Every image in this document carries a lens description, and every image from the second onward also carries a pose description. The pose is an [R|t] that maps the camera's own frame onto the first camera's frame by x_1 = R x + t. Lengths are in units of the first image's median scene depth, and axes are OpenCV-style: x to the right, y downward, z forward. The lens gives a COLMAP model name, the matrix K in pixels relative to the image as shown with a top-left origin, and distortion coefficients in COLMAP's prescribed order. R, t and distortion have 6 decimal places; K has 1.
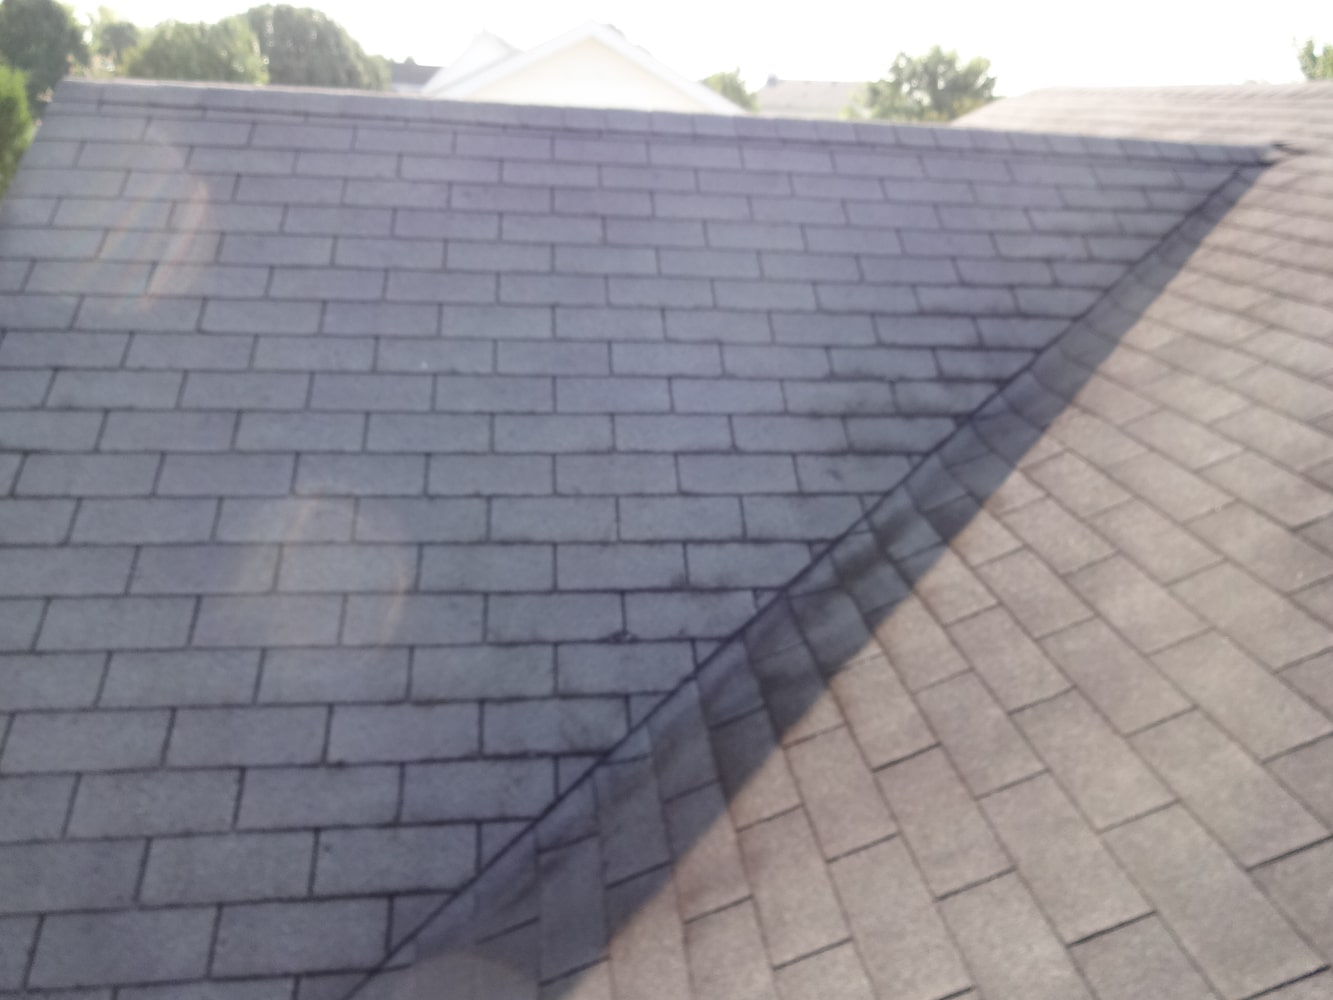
lens RADIAL K [[963.4, 0, 666.5], [0, 963.4, 500.0], [0, 0, 1]] dist [-0.039416, 0.014878]
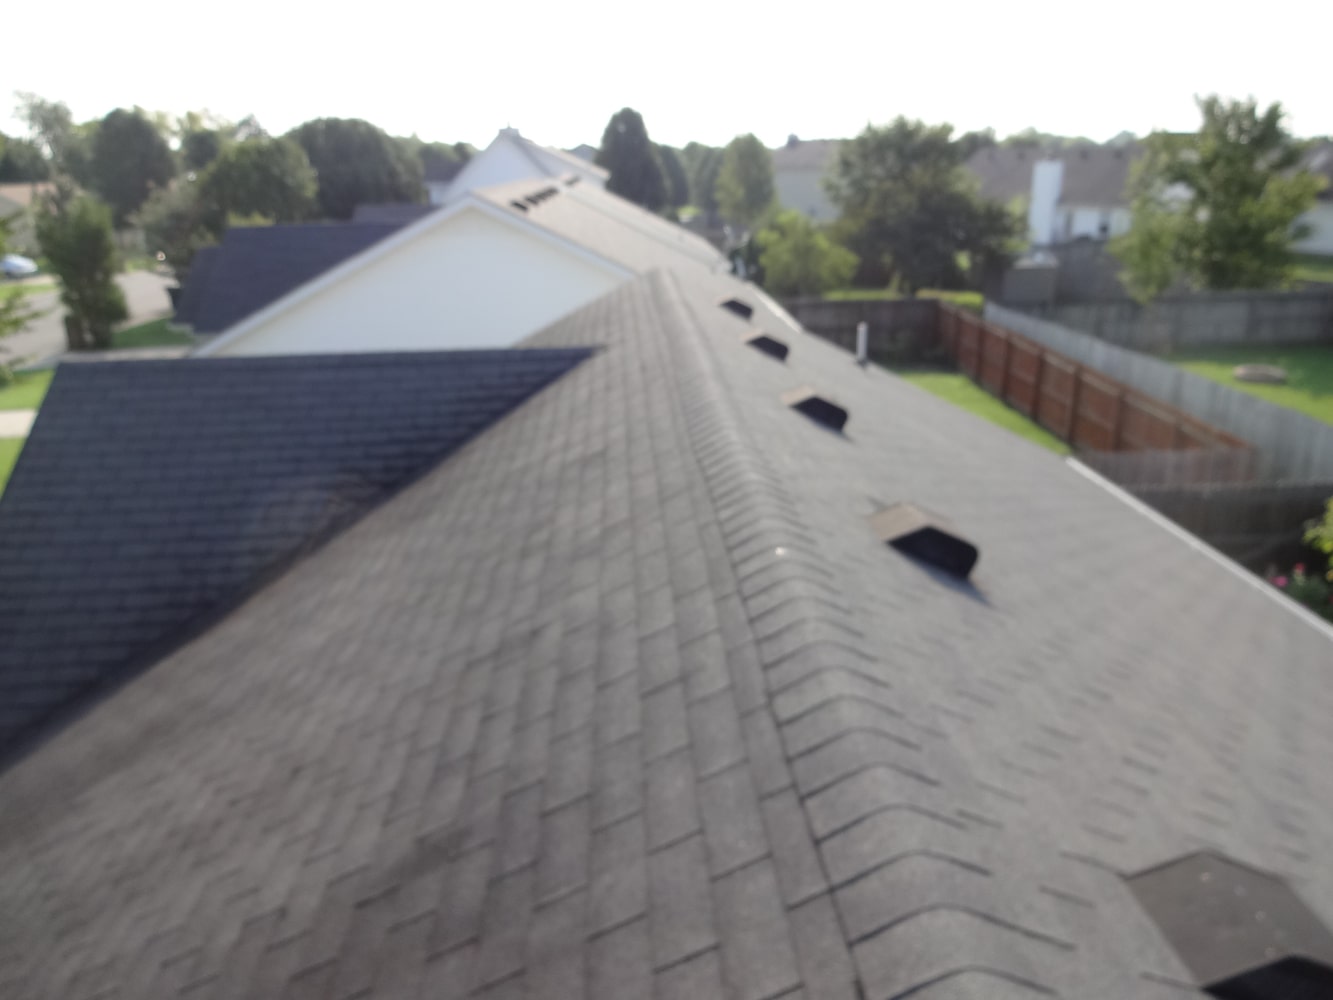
lens RADIAL K [[963.4, 0, 666.5], [0, 963.4, 500.0], [0, 0, 1]] dist [-0.039416, 0.014878]
pose [[0.995590, -0.043479, -0.083129, 1.150234], [0.039462, 0.998001, -0.049364, 0.097876], [0.085109, 0.045866, 0.995315, -1.333909]]
